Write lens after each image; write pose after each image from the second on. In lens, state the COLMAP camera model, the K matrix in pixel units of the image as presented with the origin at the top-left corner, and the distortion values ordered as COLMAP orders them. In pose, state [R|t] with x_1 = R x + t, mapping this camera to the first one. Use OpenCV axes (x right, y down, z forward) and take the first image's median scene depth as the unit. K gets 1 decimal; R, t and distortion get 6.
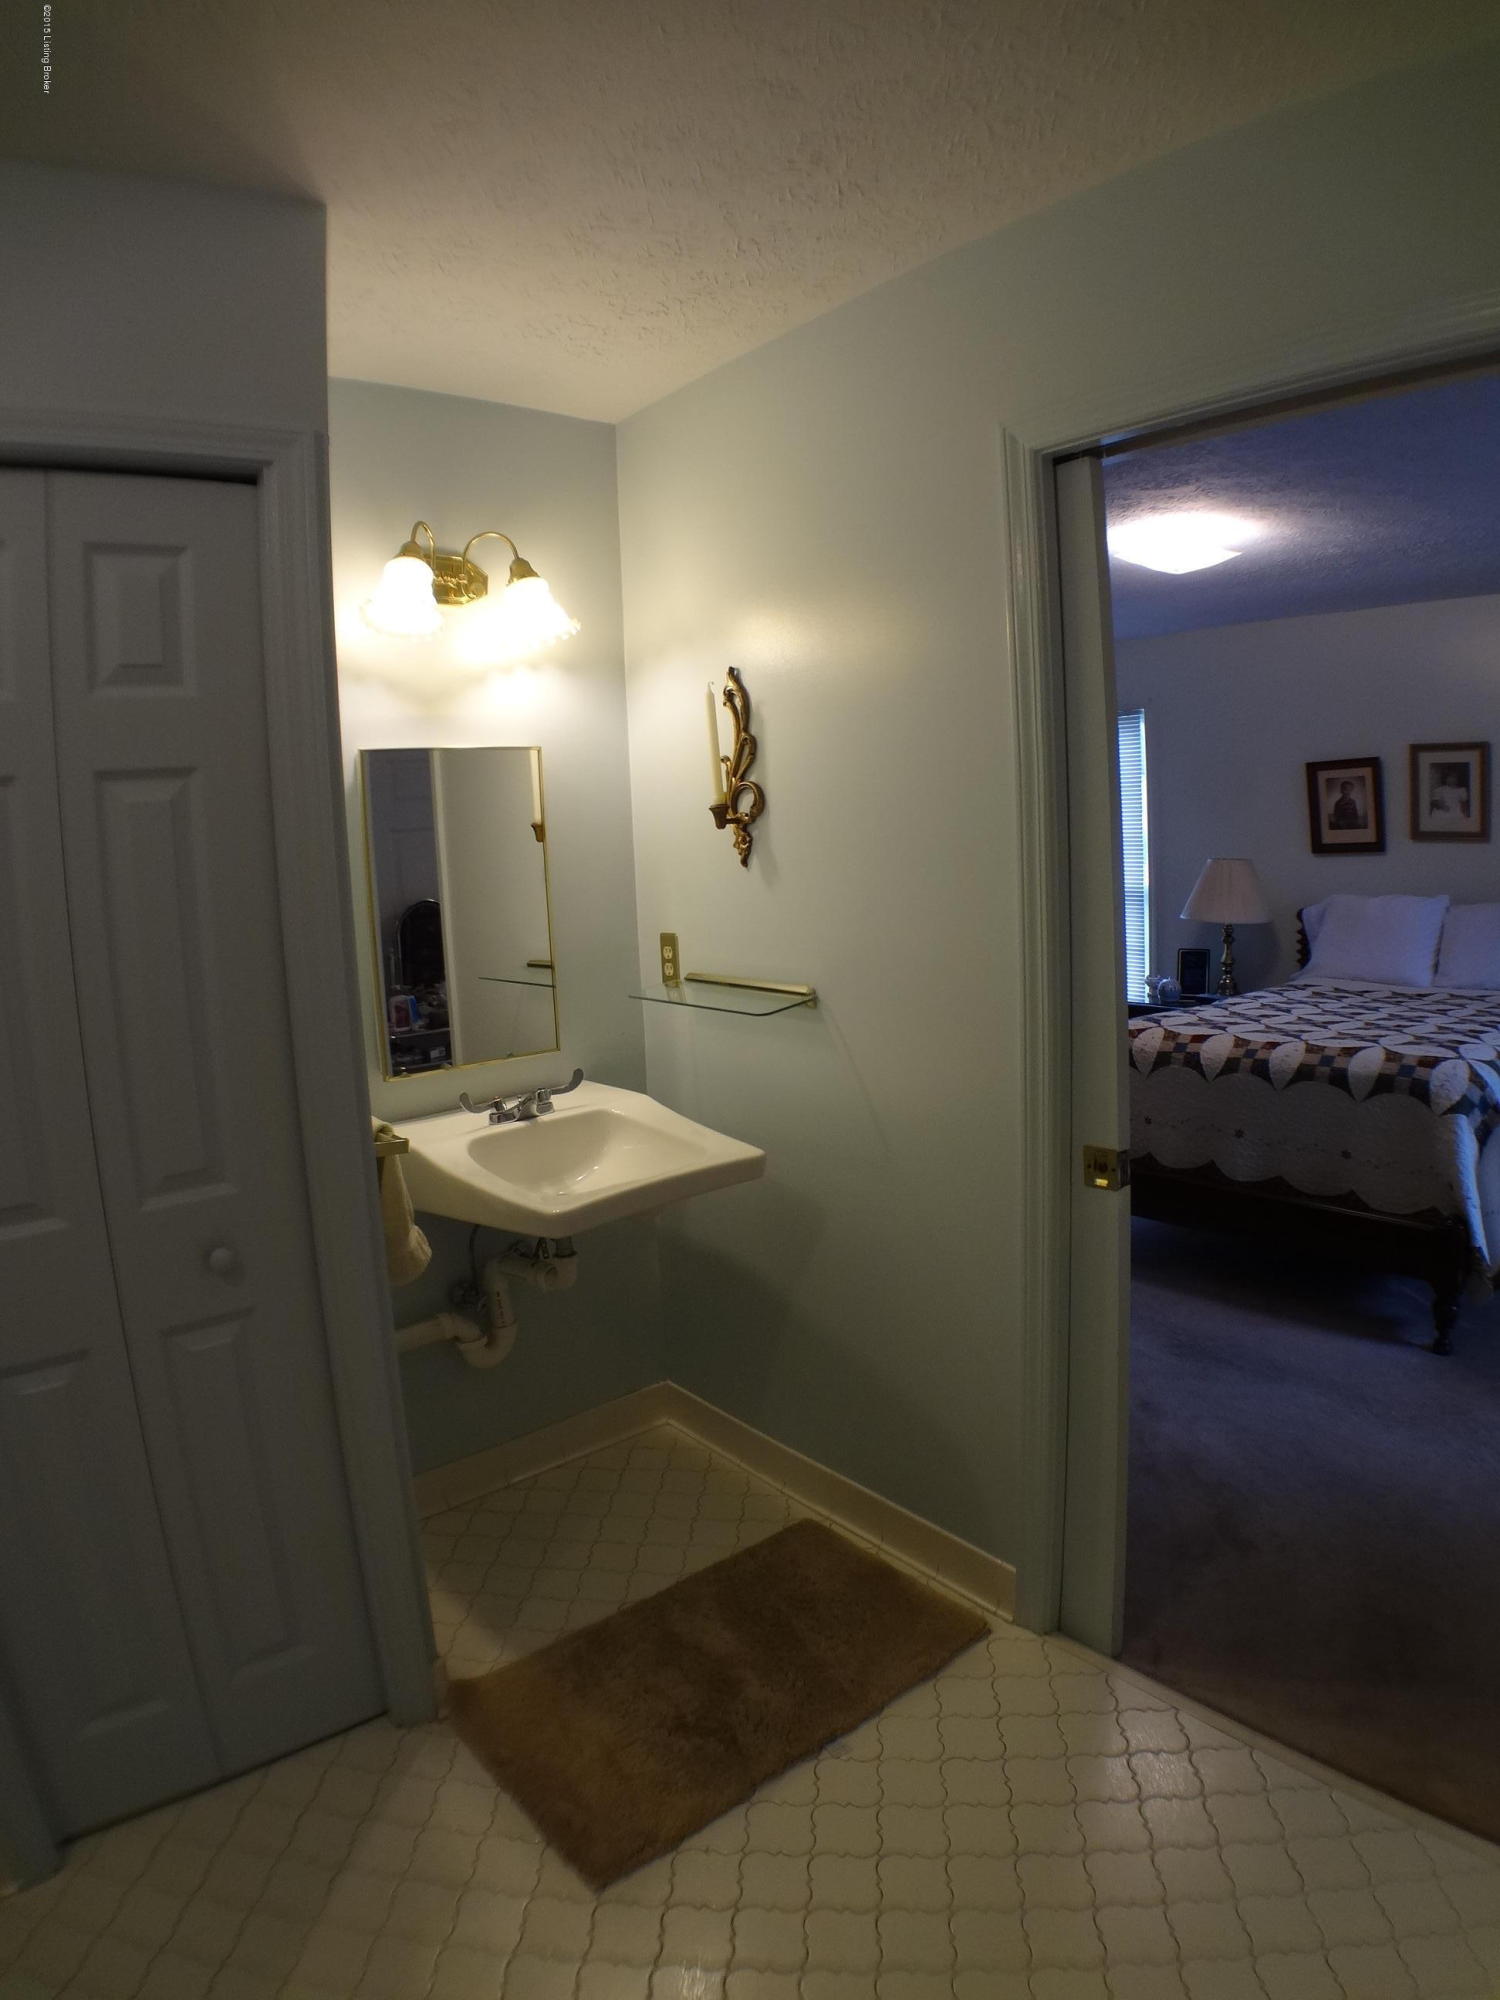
lens RADIAL K [[1174.6, 0, 754.4], [0, 1174.6, 907.5], [0, 0, 1]] dist [-0.186834, 0.037178]
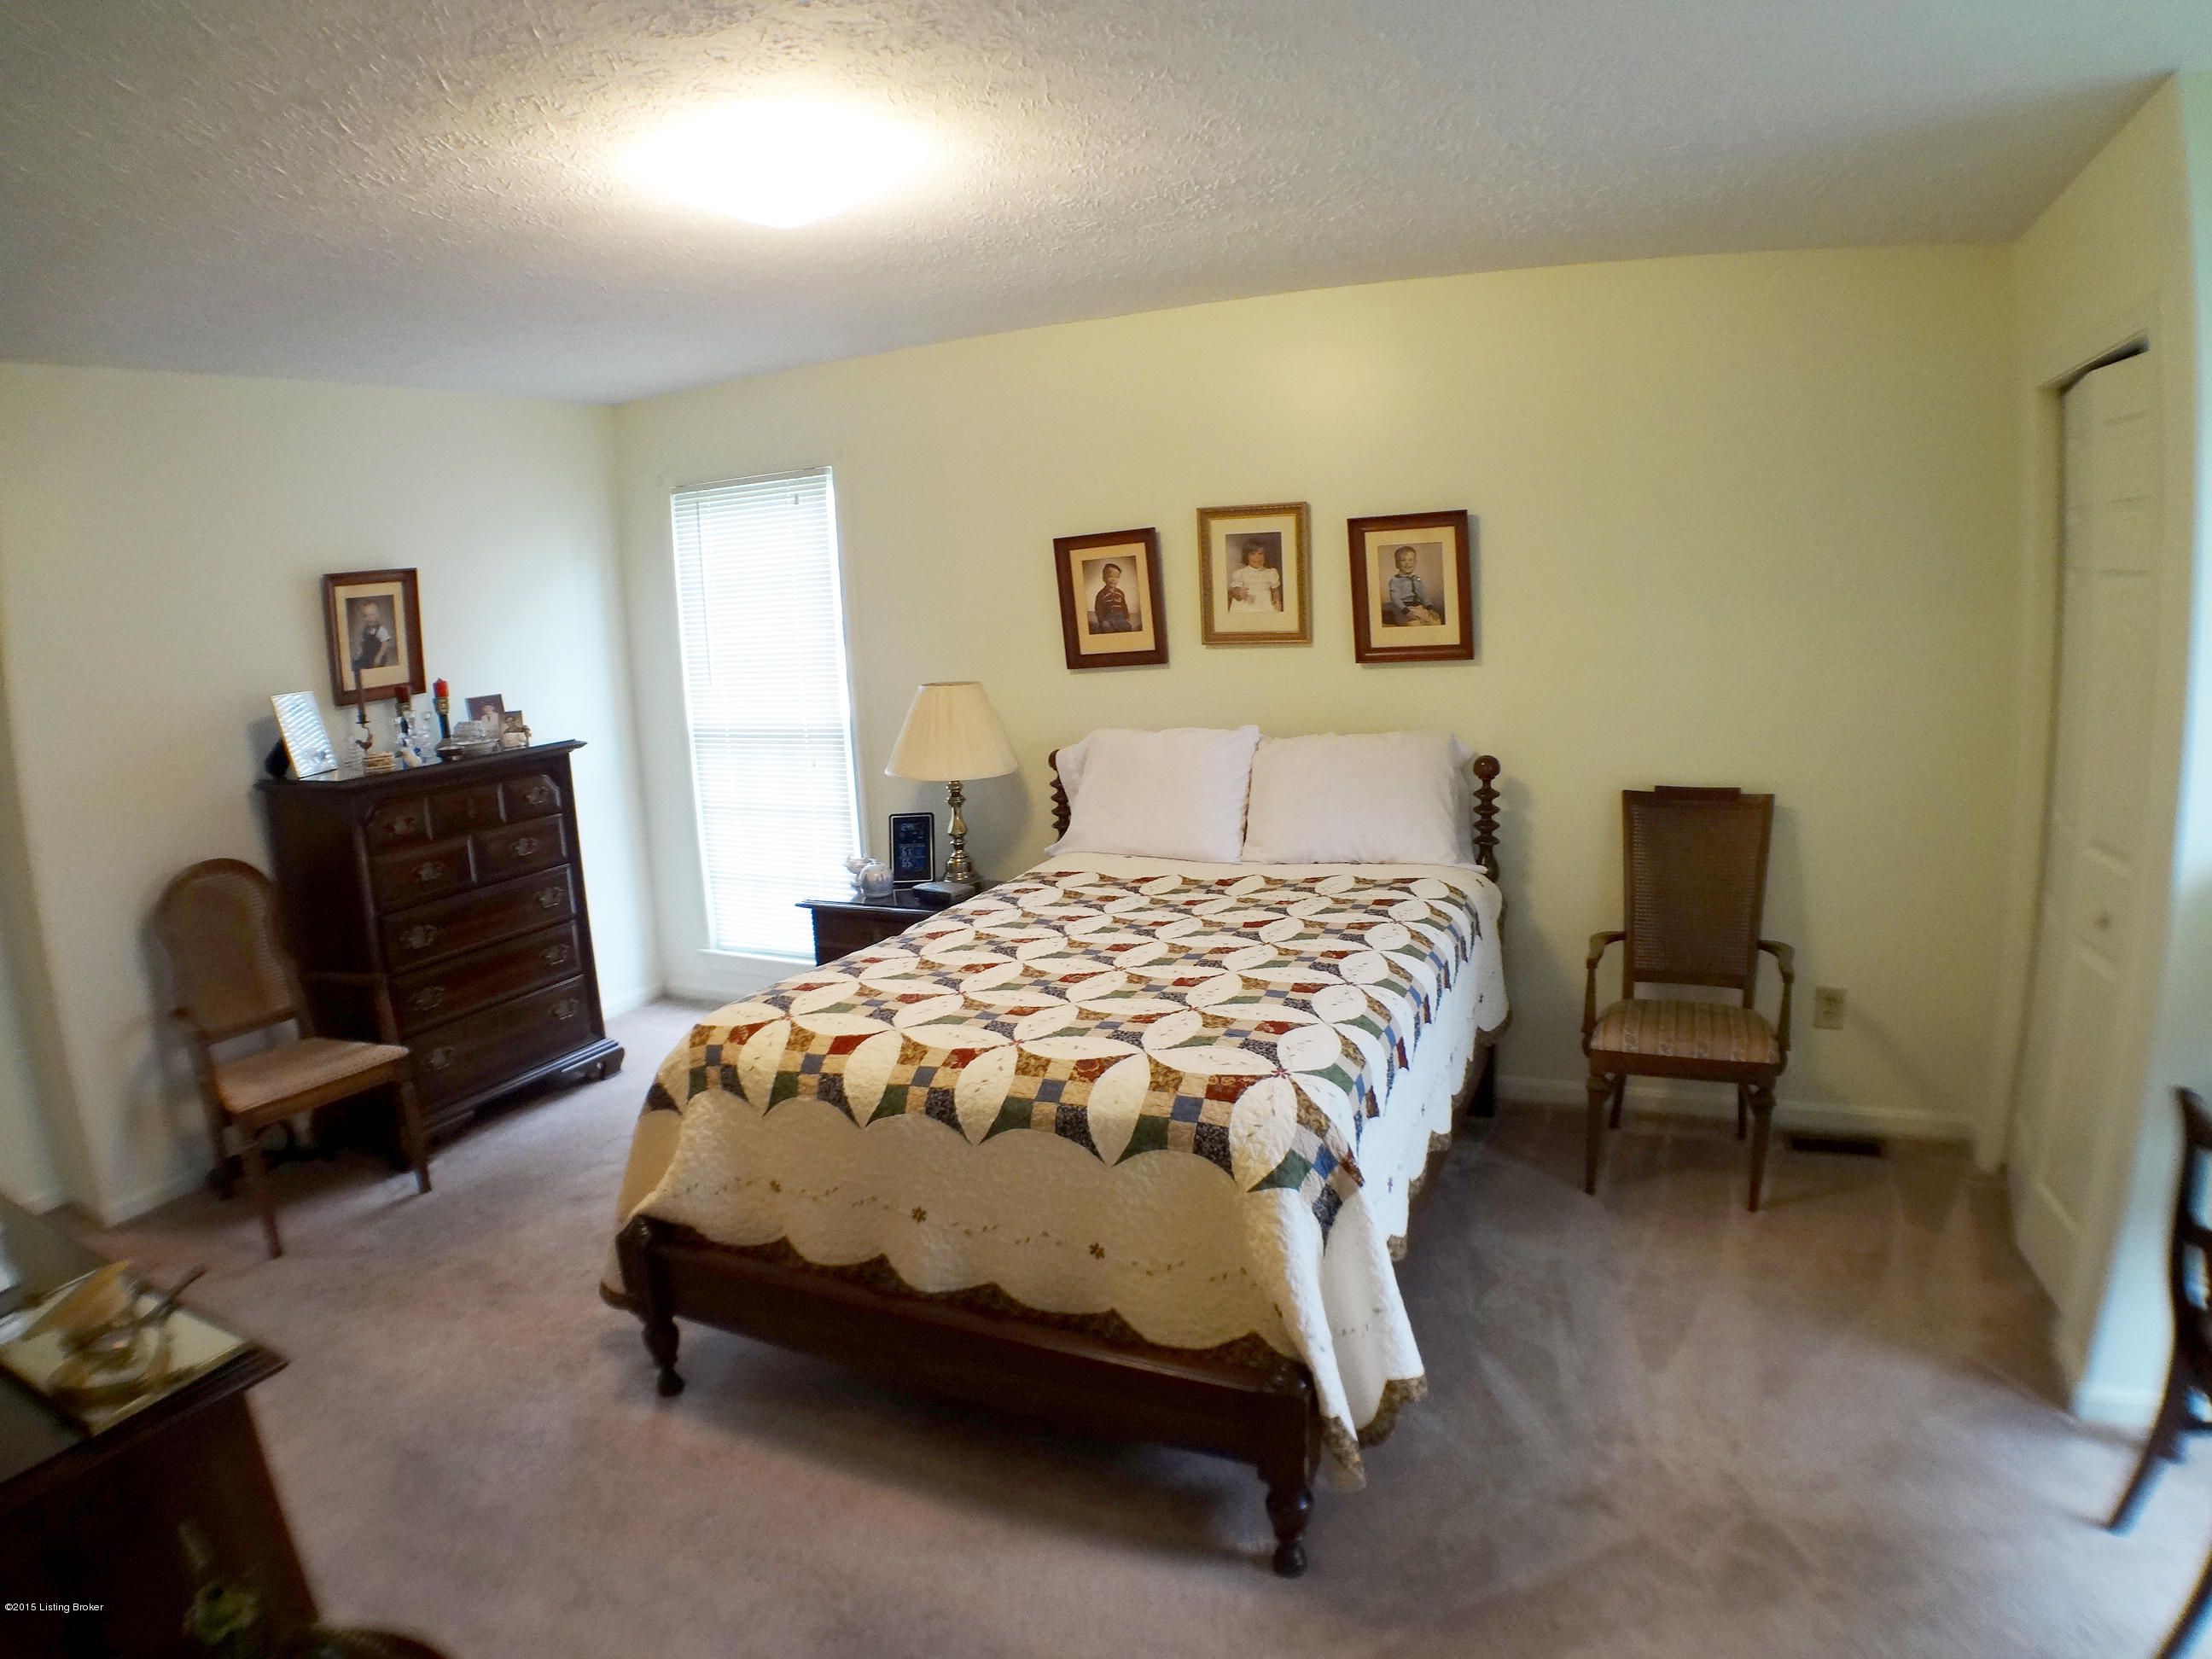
lens RADIAL K [[1299.1, 0, 1106.0], [0, 1299.1, 829.5], [0, 0, 1]] dist [-0.186834, 0.037178]
pose [[0.903799, -0.099939, 0.416125, 0.237369], [0.055986, 0.991606, 0.116551, -0.057112], [-0.424280, -0.082041, 0.901807, 0.349276]]
